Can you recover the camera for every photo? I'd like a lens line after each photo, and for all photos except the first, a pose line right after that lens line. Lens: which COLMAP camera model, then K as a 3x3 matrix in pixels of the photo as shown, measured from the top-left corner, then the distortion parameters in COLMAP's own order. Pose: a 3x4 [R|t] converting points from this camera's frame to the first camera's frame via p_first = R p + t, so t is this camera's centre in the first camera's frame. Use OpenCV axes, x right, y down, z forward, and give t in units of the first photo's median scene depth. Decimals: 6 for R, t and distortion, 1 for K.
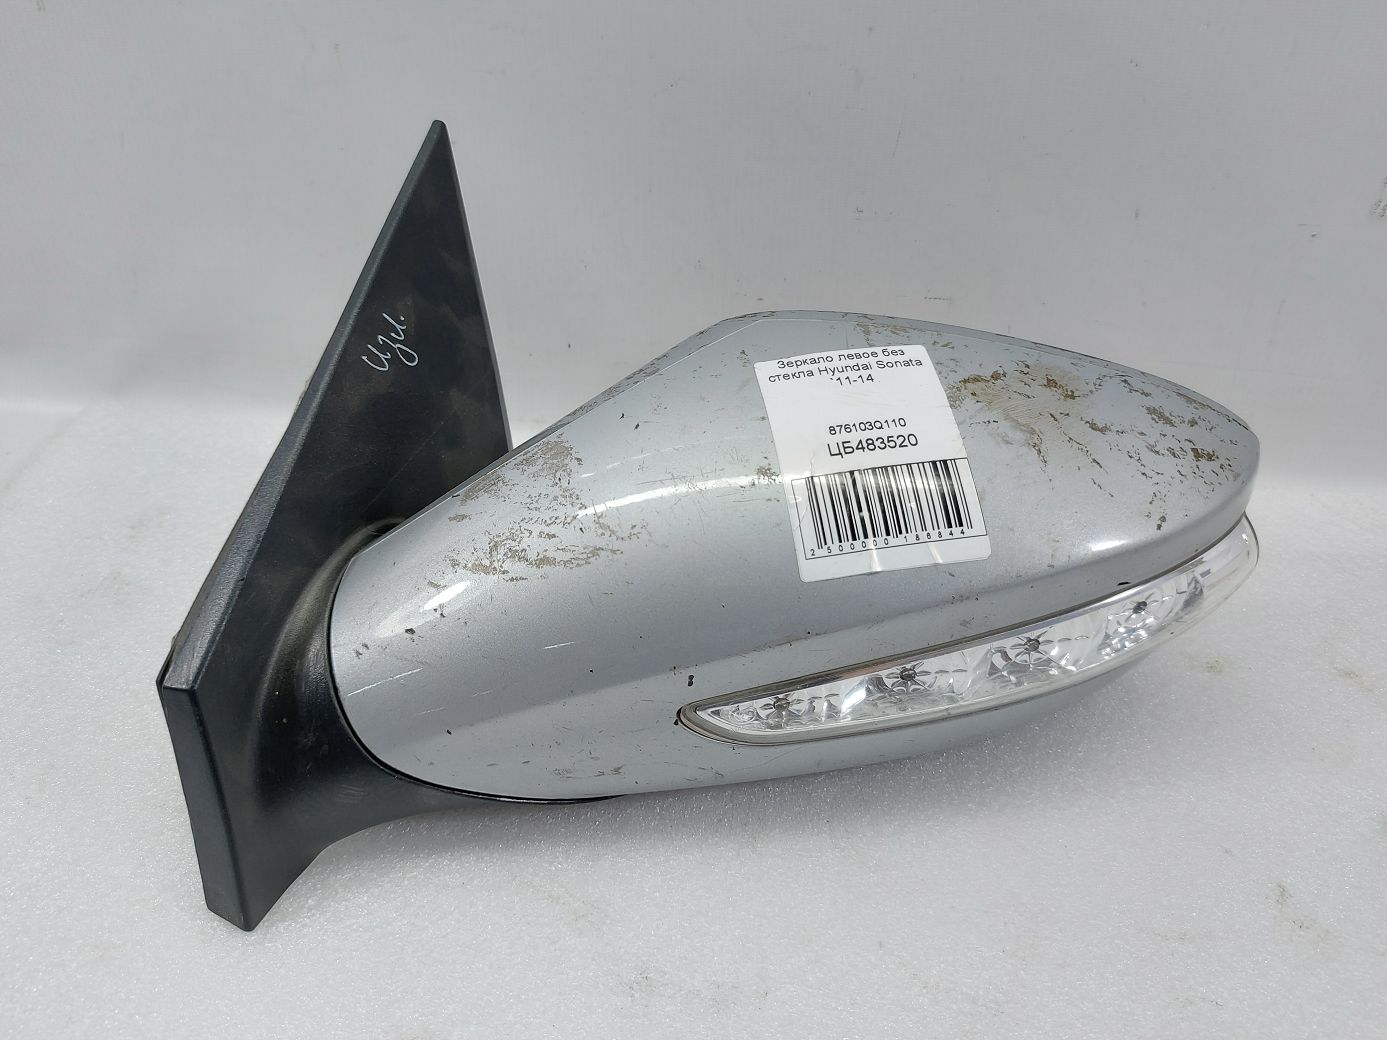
lens RADIAL K [[1005.0, 0, 693.5], [0, 1005.0, 520.0], [0, 0, 1]] dist [0.073505, -0.003639]
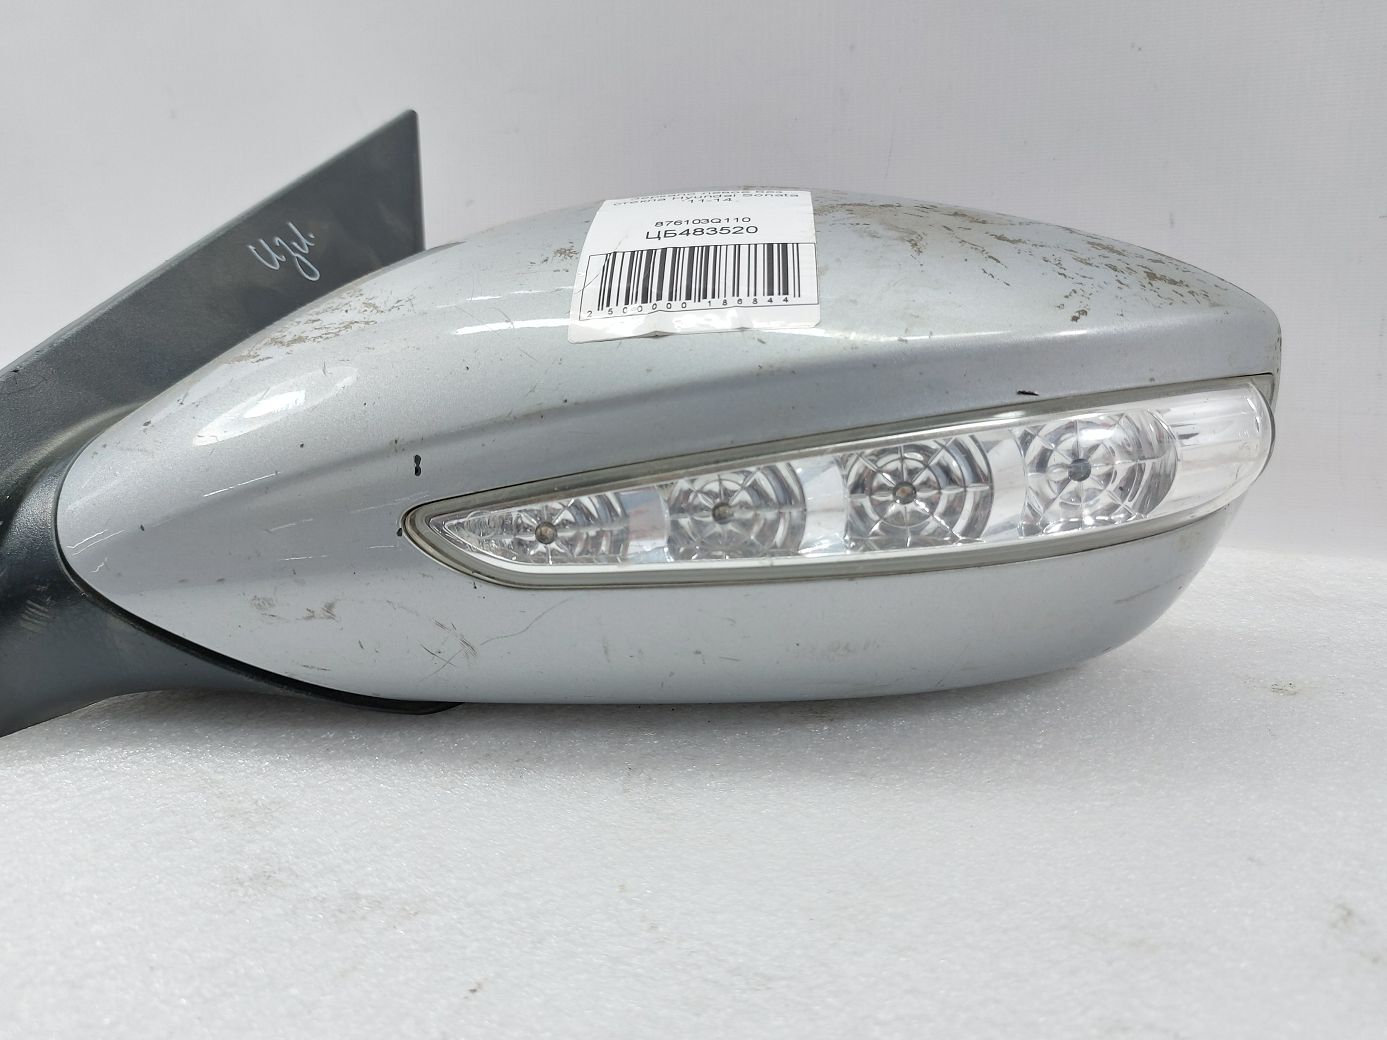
lens RADIAL K [[1005.0, 0, 693.5], [0, 1005.0, 520.0], [0, 0, 1]] dist [0.073505, -0.003639]
pose [[0.970109, 0.038250, -0.239634, 0.374287], [-0.129415, 0.916898, -0.377557, 0.445408], [0.205279, 0.397284, 0.894442, 0.357363]]
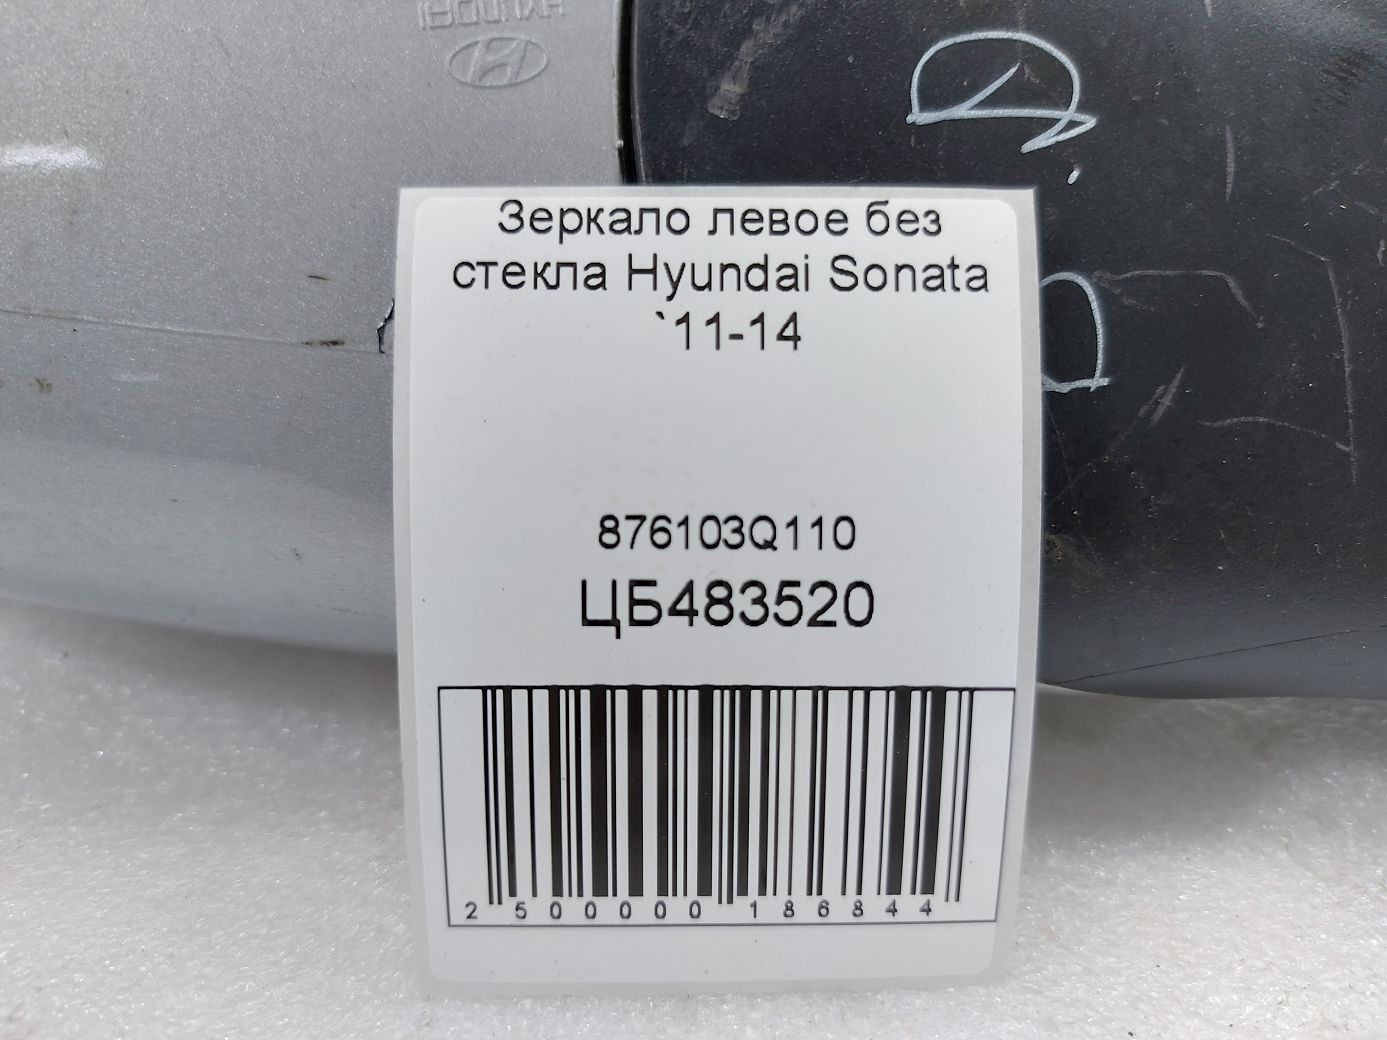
lens RADIAL K [[1039.4, 0, 748.1], [0, 1039.4, 518.5], [0, 0, 1]] dist [0.080246, -0.000456]
pose [[0.985764, 0.167620, 0.013119, 0.174702], [-0.150049, 0.841854, 0.518427, -0.261959], [0.075854, -0.513015, 0.855021, 0.735592]]
